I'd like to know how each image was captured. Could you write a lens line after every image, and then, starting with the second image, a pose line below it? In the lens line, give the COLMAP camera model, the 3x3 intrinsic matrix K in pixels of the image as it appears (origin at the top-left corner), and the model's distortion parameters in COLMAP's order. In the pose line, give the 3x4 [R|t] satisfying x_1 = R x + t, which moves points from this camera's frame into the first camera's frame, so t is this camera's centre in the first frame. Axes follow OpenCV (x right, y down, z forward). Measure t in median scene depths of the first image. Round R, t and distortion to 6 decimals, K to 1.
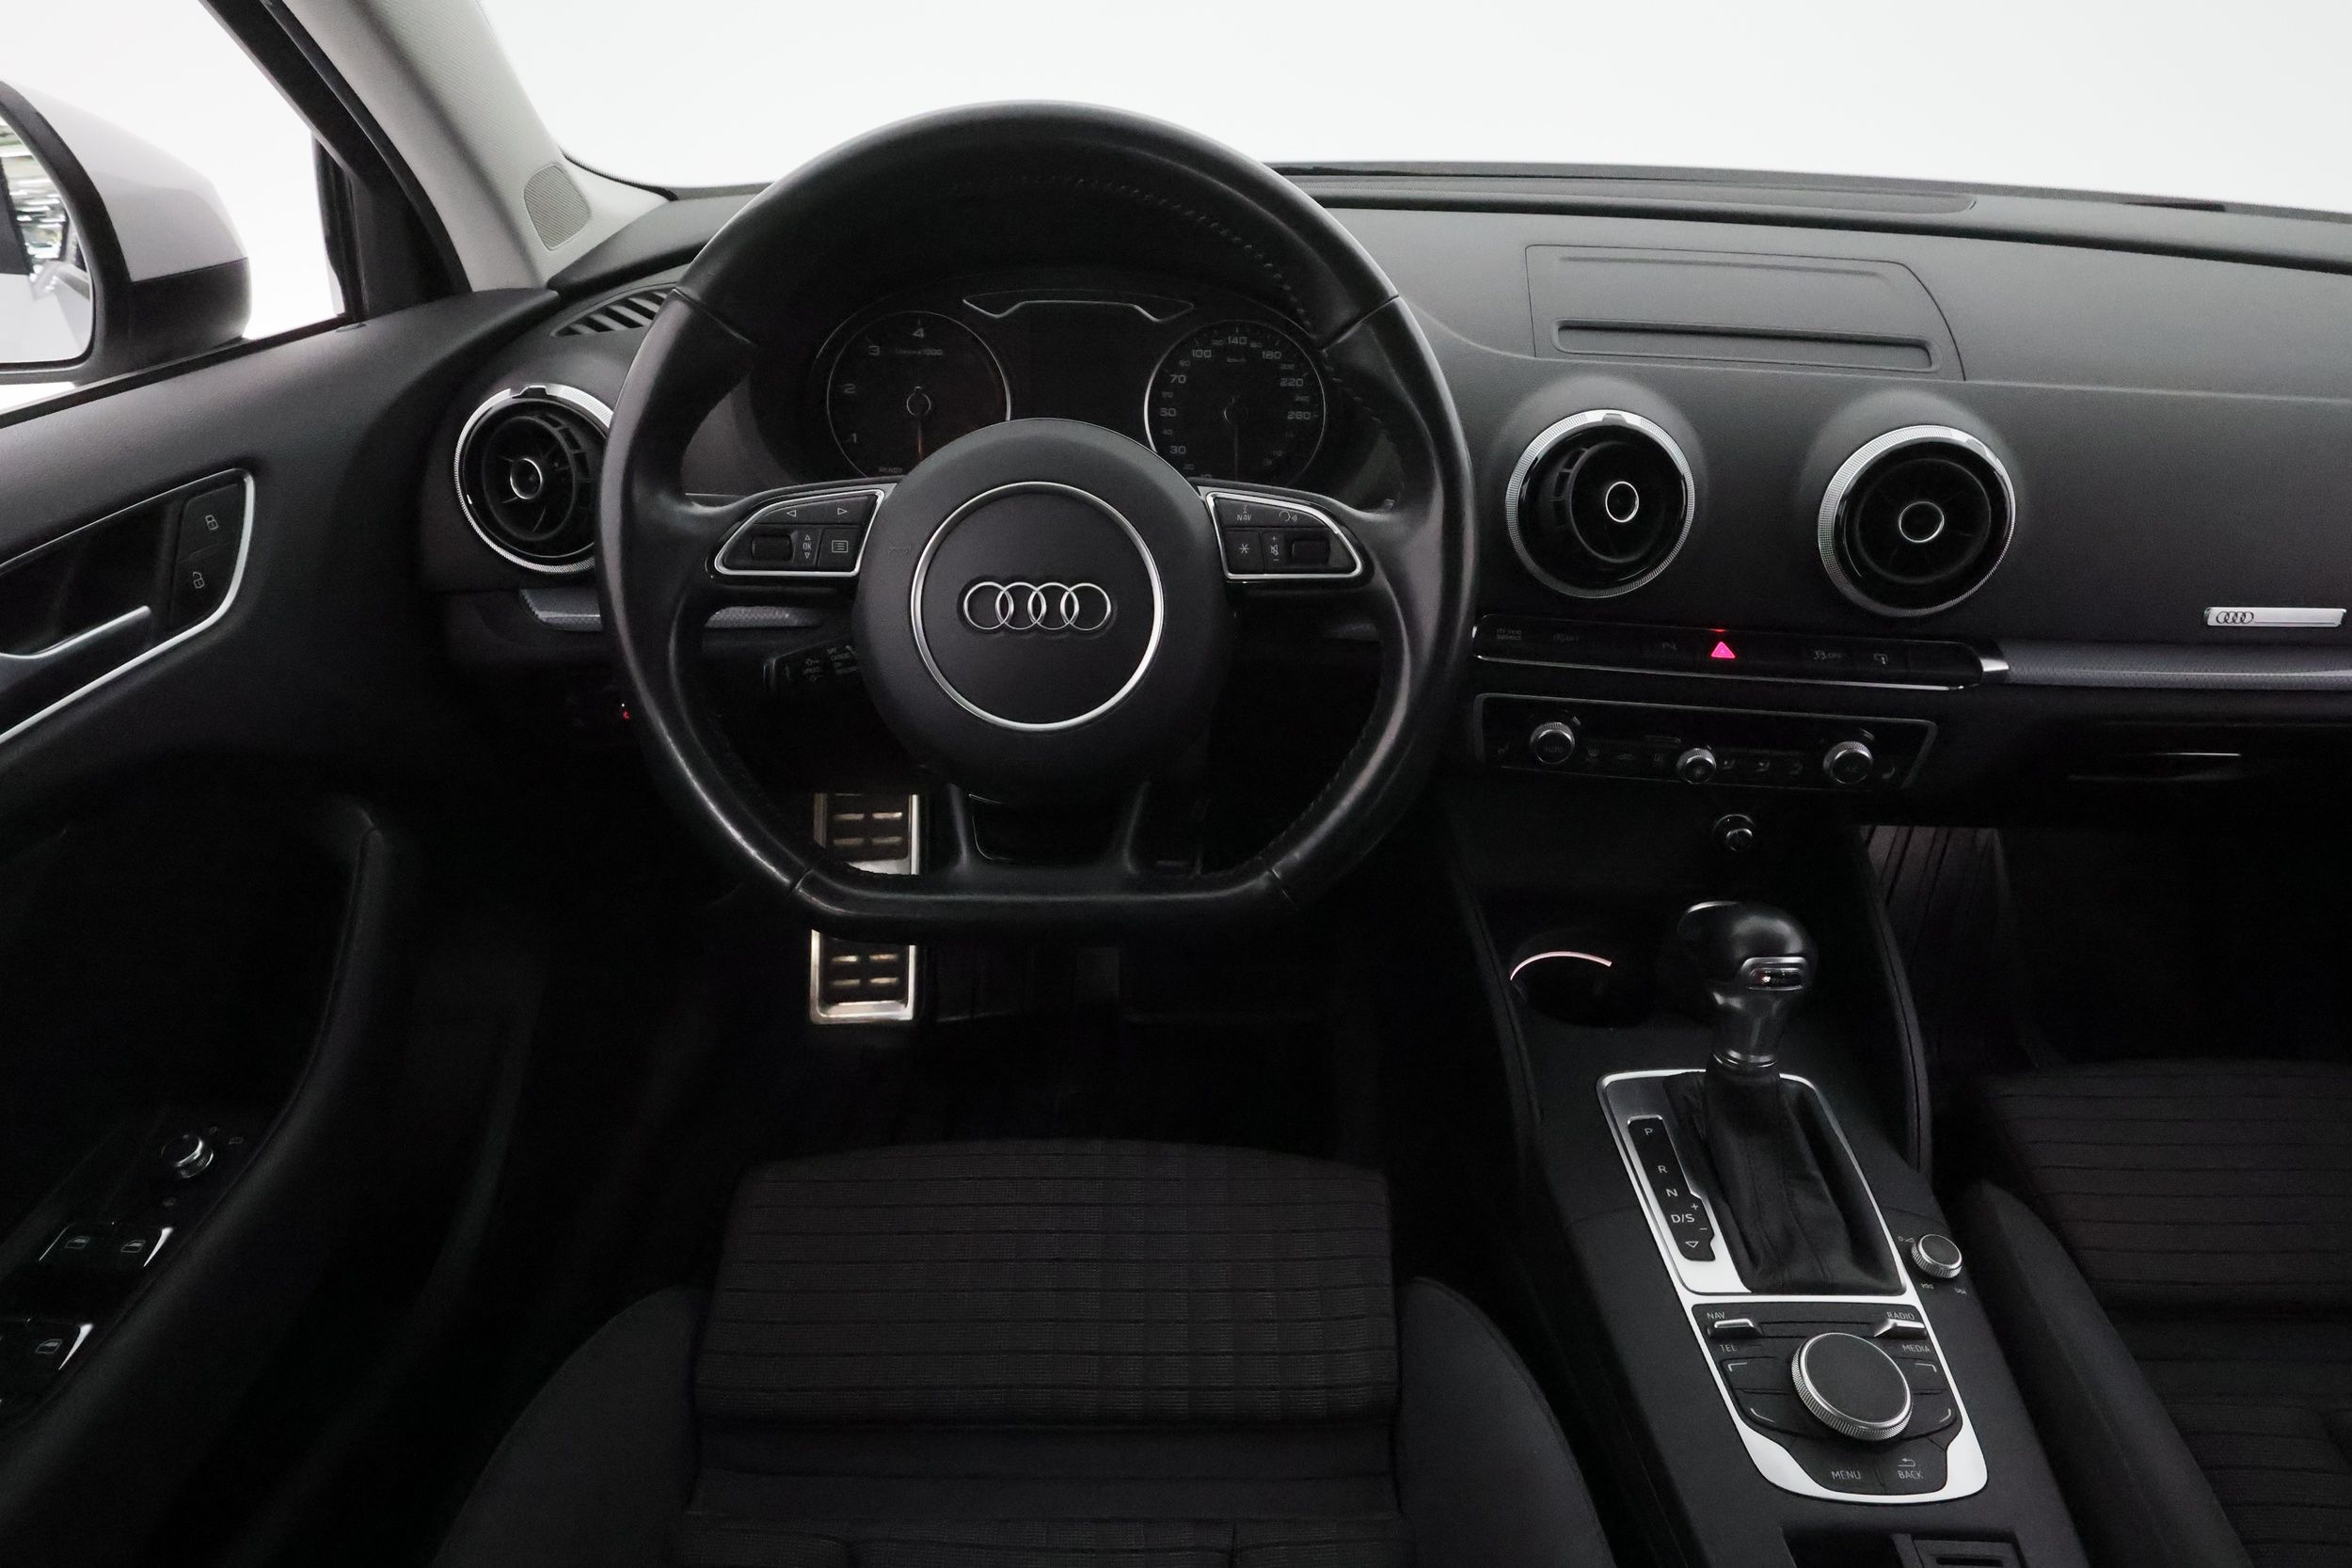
lens RADIAL K [[1357.0, 0, 1176.0], [0, 1357.0, 784.0], [0, 0, 1]] dist [0.001514, -0.000735]
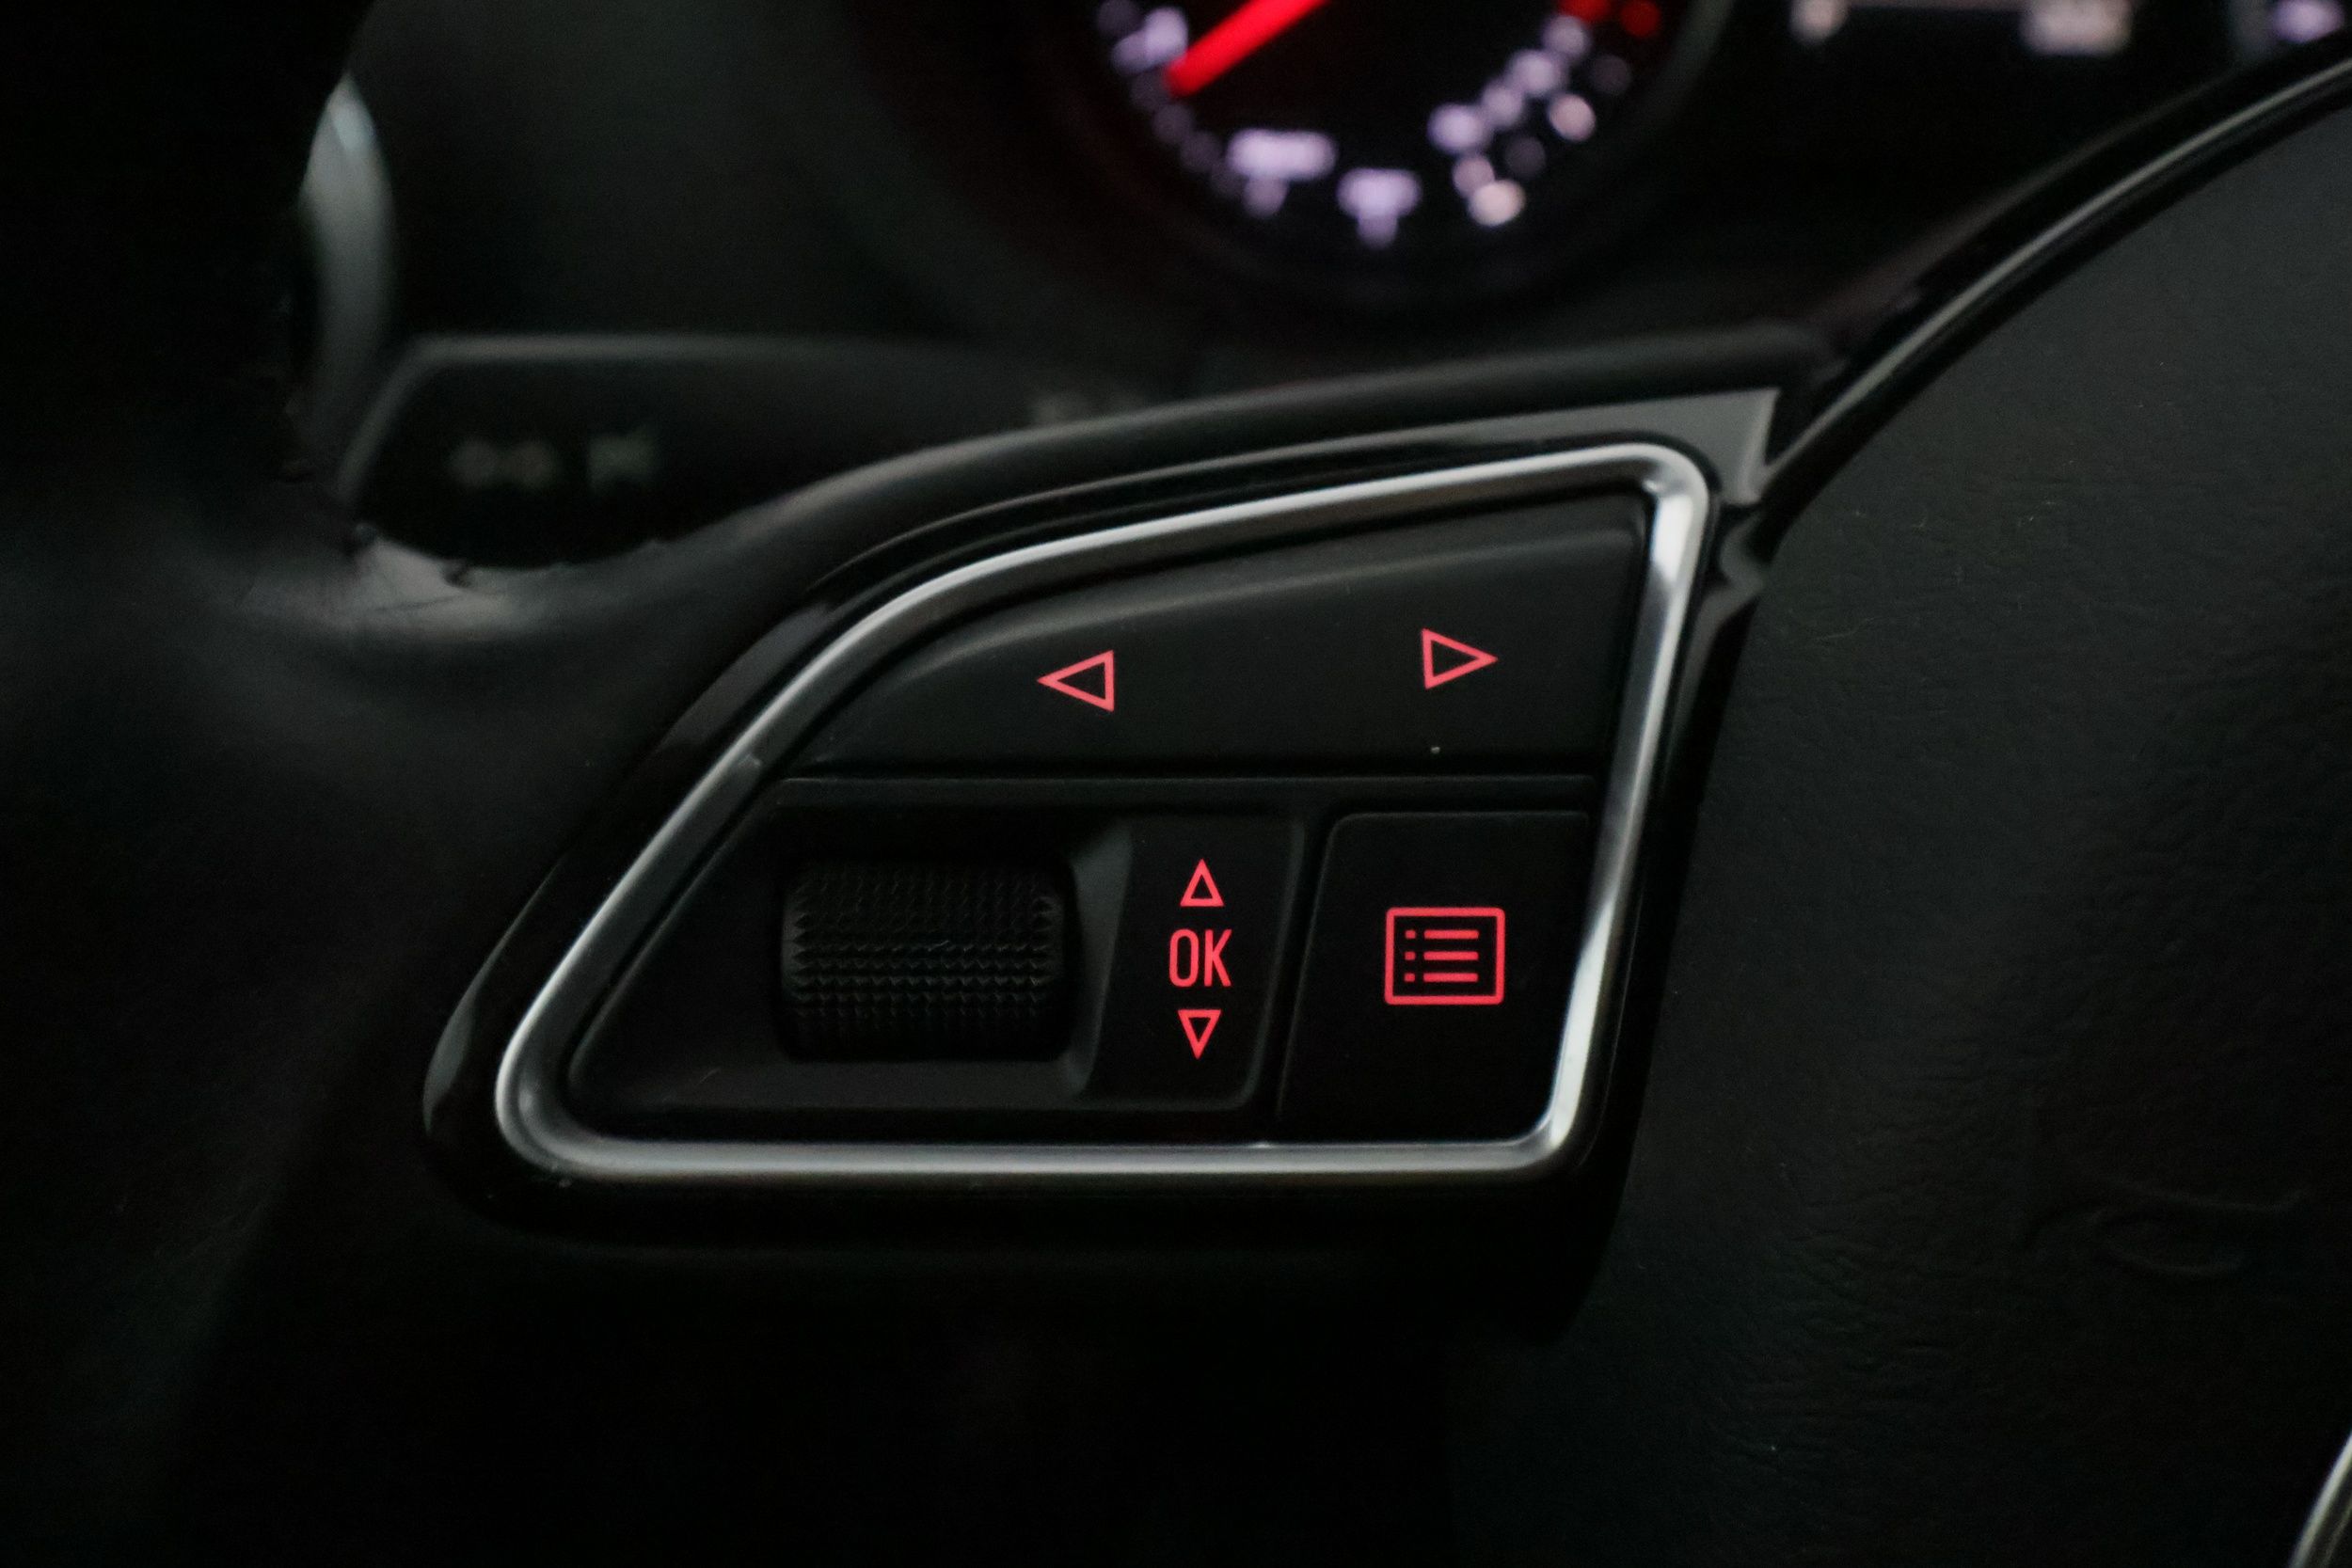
lens RADIAL K [[1854.8, 0, 1176.0], [0, 1854.8, 784.0], [0, 0, 1]] dist [0.002005, 0.002485]
pose [[0.995980, 0.047557, -0.075908, -0.215791], [-0.032875, 0.982358, 0.184099, -0.184423], [0.083324, -0.180864, 0.979972, 0.686827]]
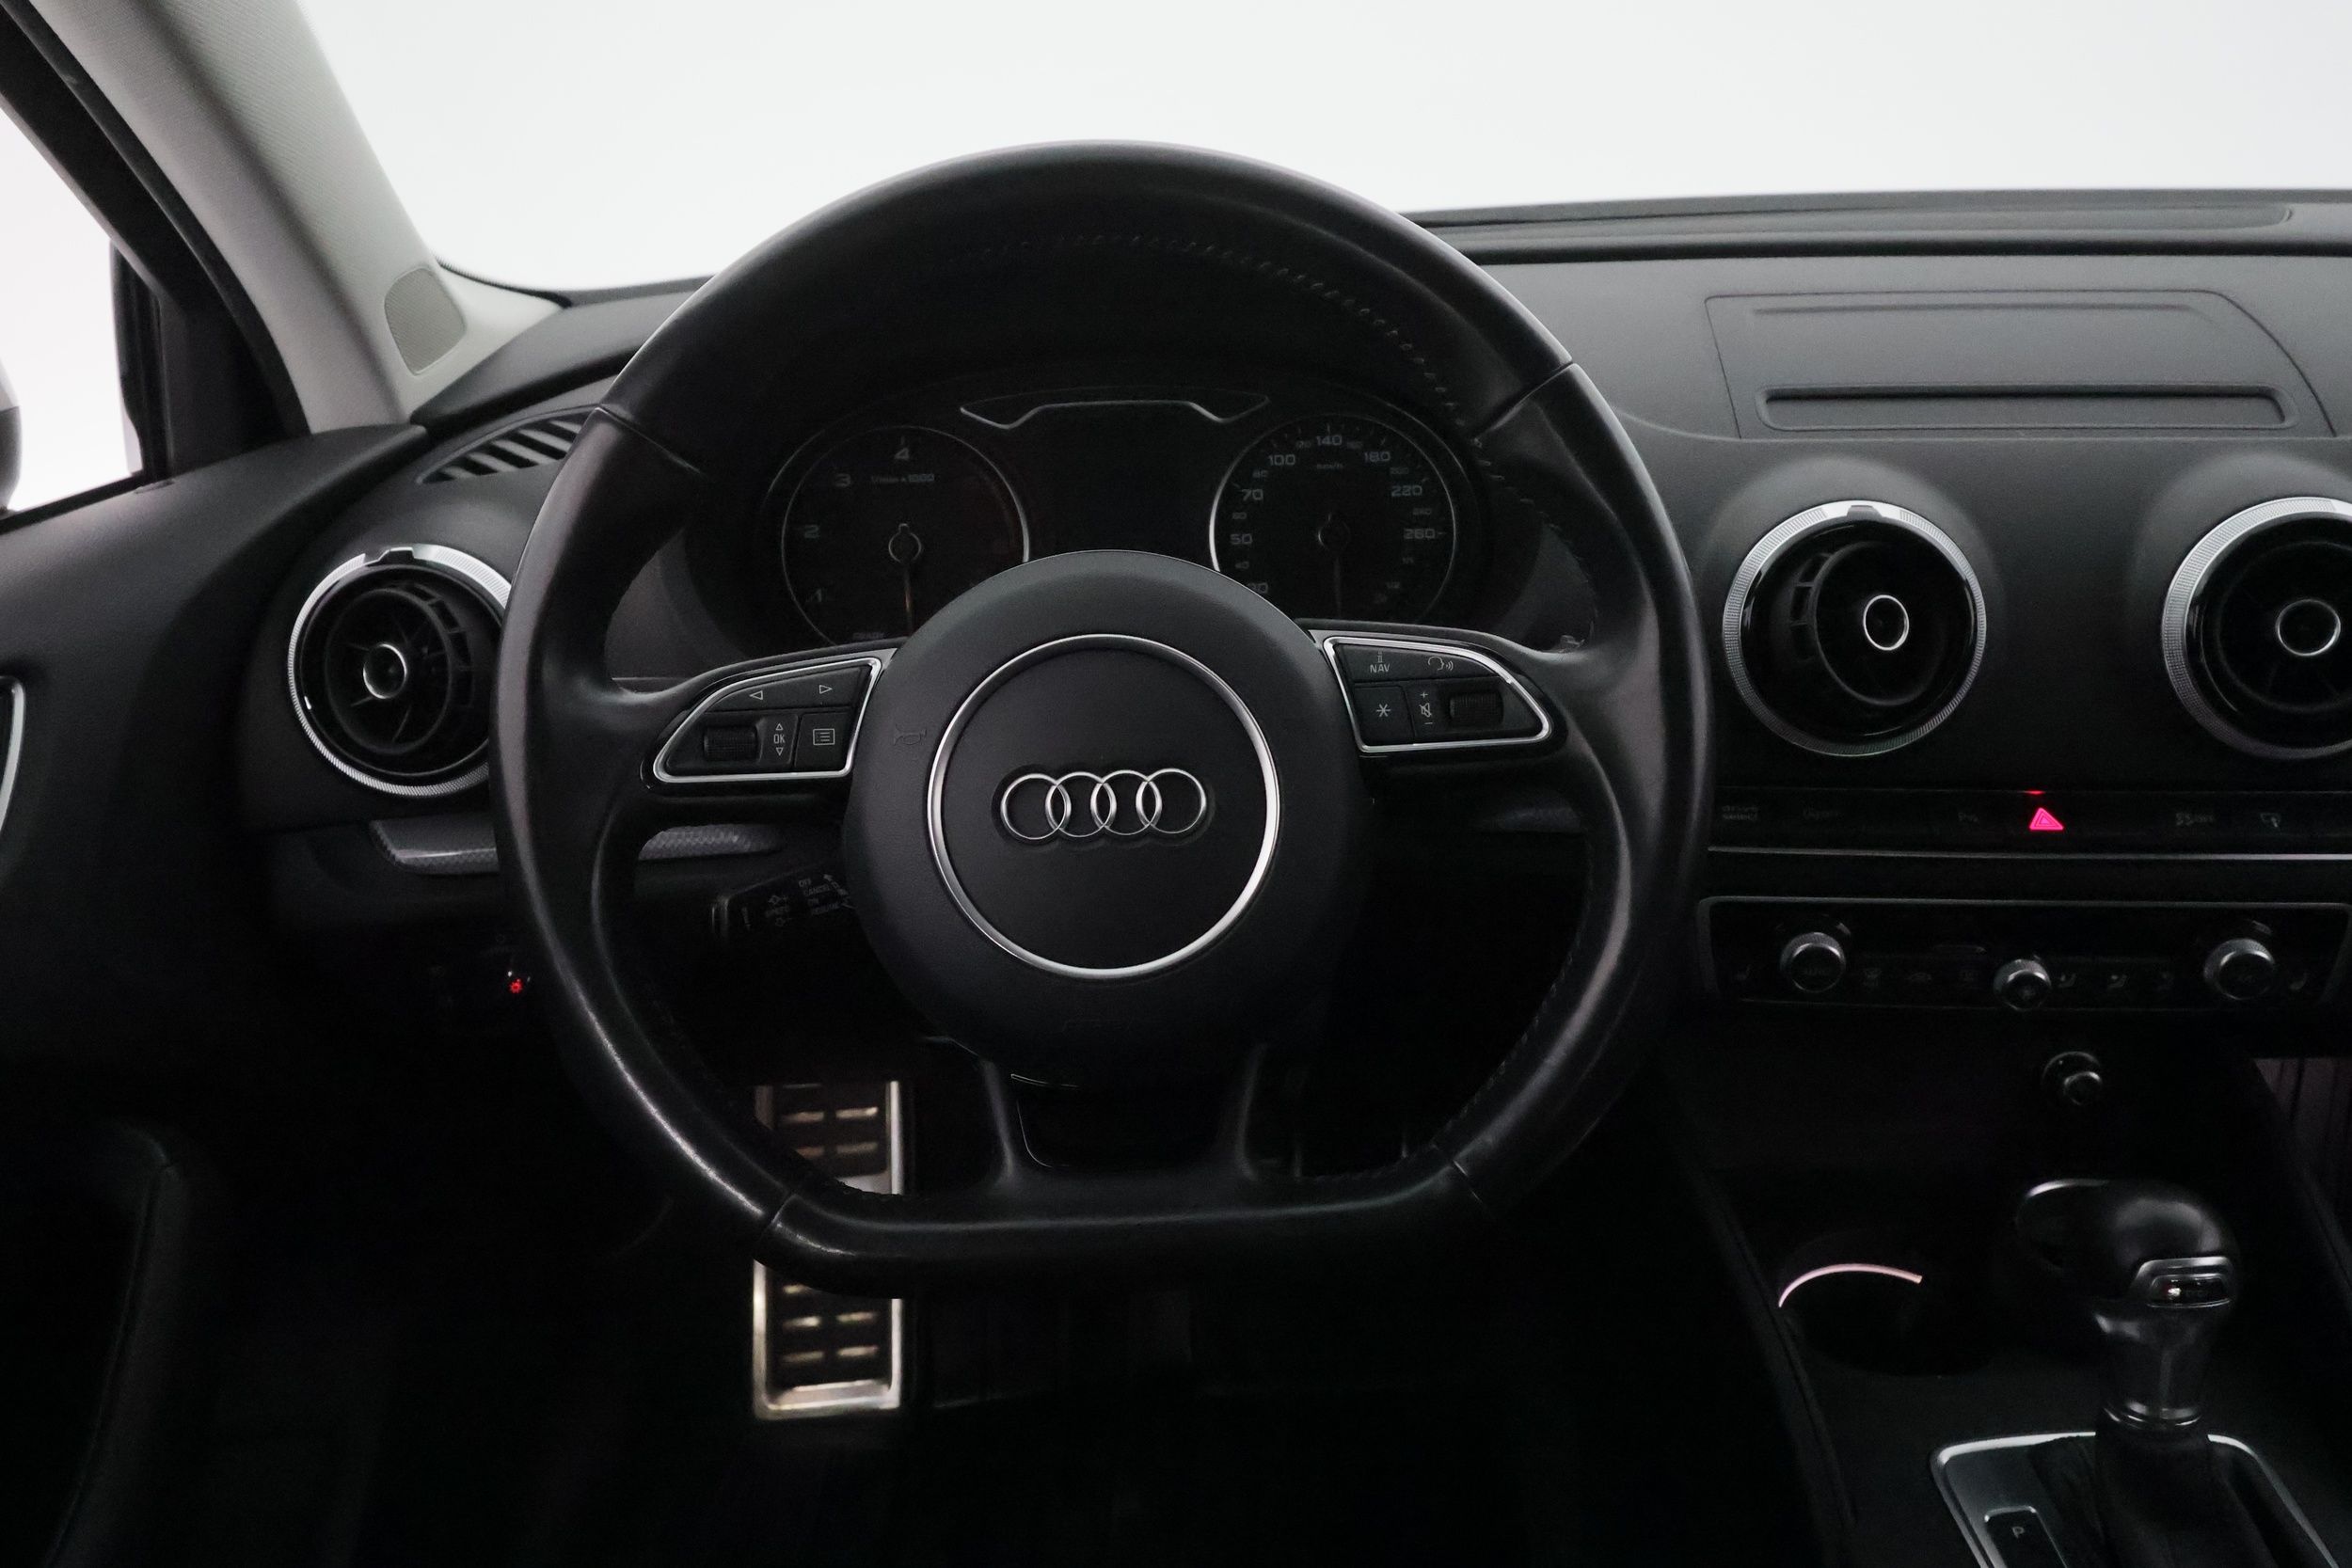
lens RADIAL K [[1854.8, 0, 1176.0], [0, 1854.8, 784.0], [0, 0, 1]] dist [0.002005, 0.002485]
pose [[0.998513, -0.051563, -0.017698, -0.036309], [0.048500, 0.988456, -0.143536, 0.000806], [0.024895, 0.142465, 0.989487, 0.024051]]
